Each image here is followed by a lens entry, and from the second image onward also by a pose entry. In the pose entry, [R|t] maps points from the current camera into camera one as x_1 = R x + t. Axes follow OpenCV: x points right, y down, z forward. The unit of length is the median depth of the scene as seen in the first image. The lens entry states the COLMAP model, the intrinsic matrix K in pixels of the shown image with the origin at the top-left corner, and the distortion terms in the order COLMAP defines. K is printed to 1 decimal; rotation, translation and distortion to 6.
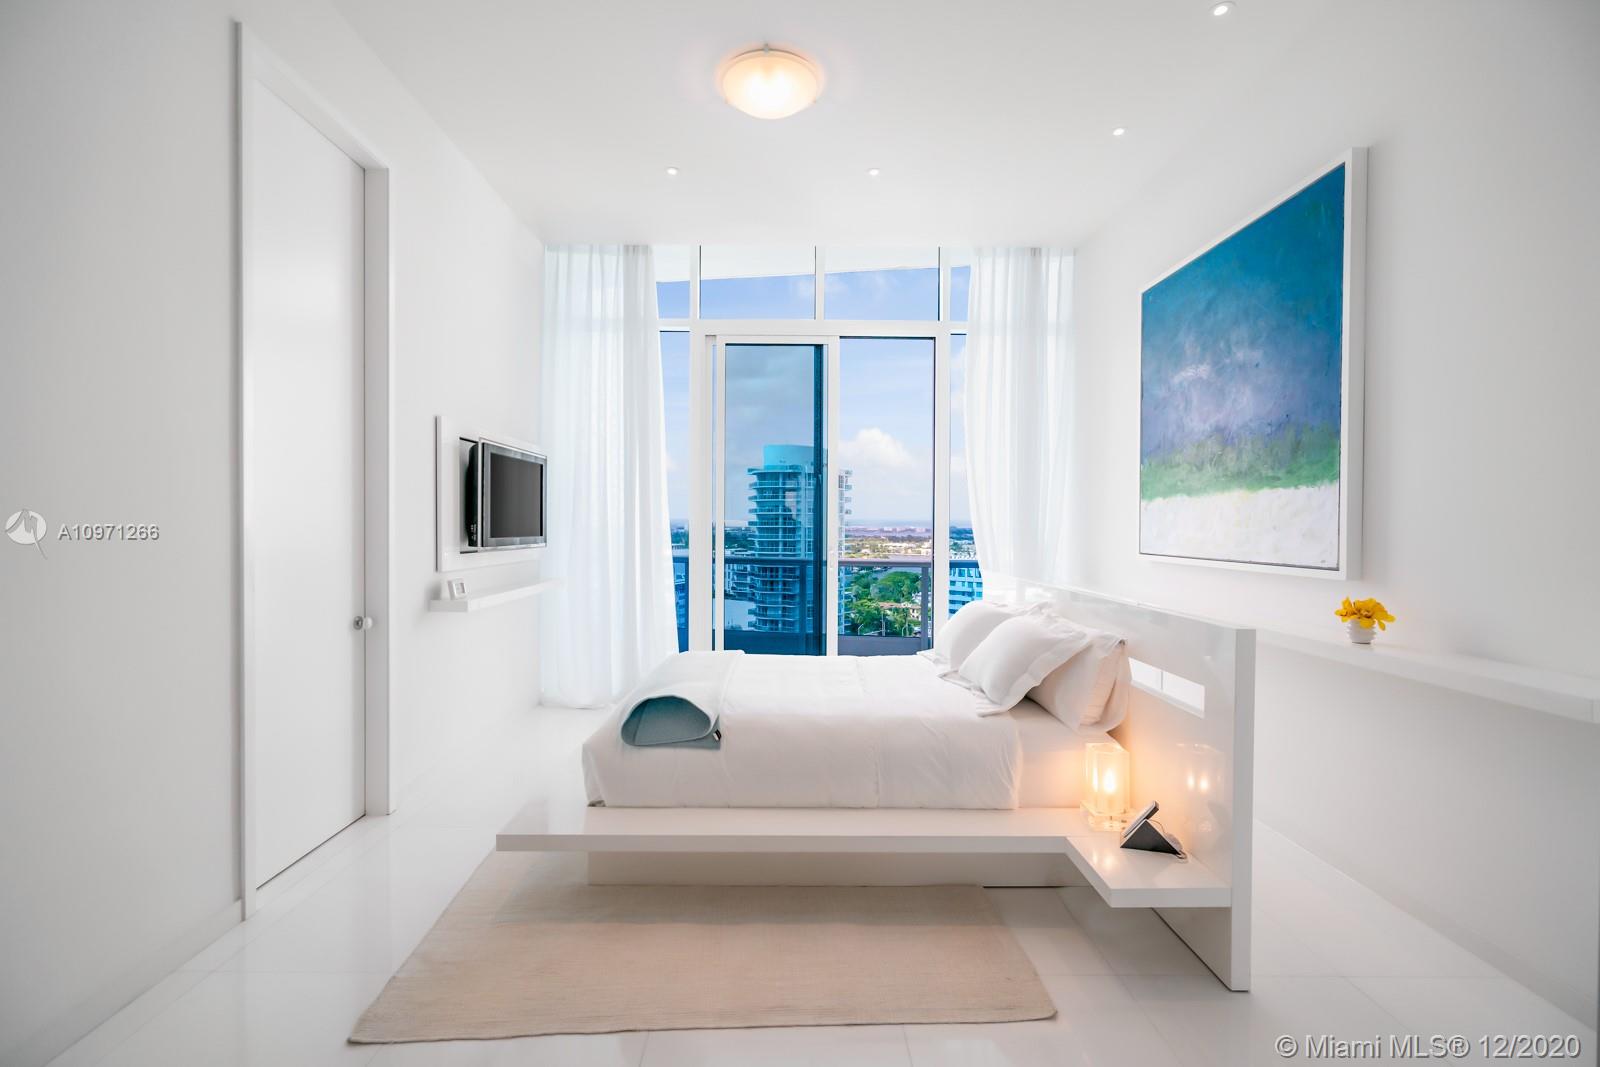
lens RADIAL K [[726.5, 0, 794.9], [0, 726.5, 529.7], [0, 0, 1]] dist [-0.003324, -0.000172]
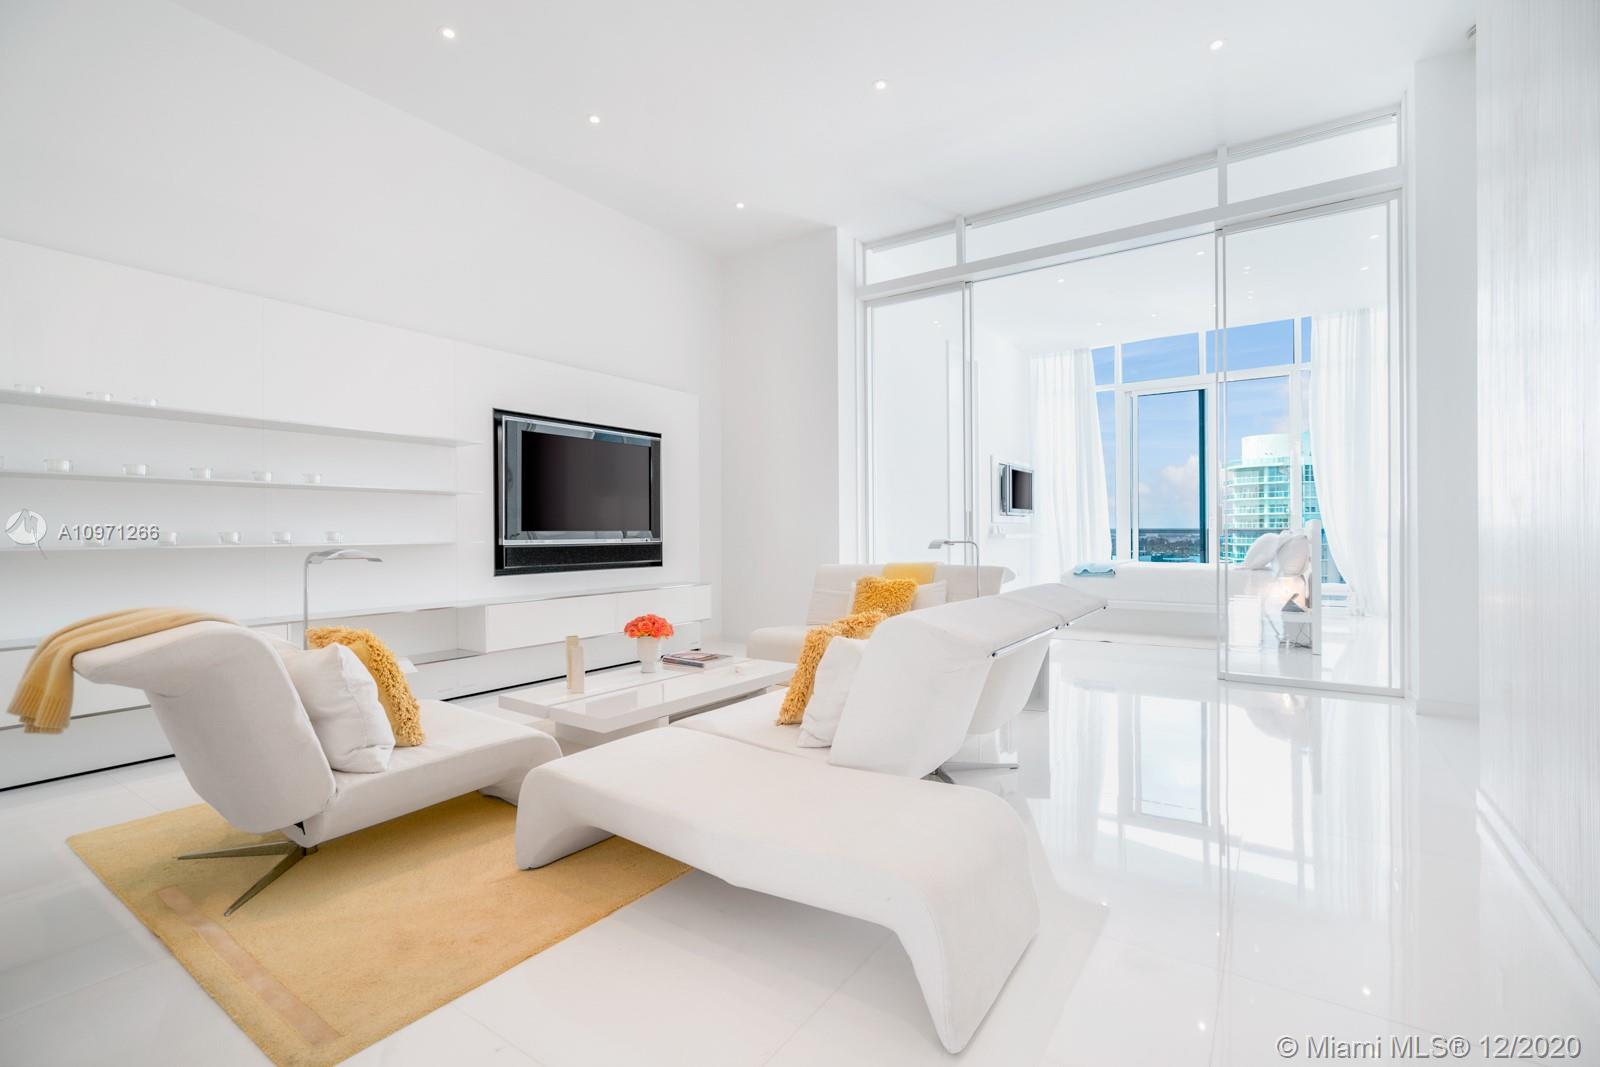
lens RADIAL K [[726.5, 0, 791.1], [0, 726.5, 529.5], [0, 0, 1]] dist [-0.003324, -0.000172]
pose [[0.821932, -0.012074, -0.569457, 0.211474], [0.006689, 0.999911, -0.011546, 0.072895], [0.569546, 0.005681, 0.821940, -0.895324]]
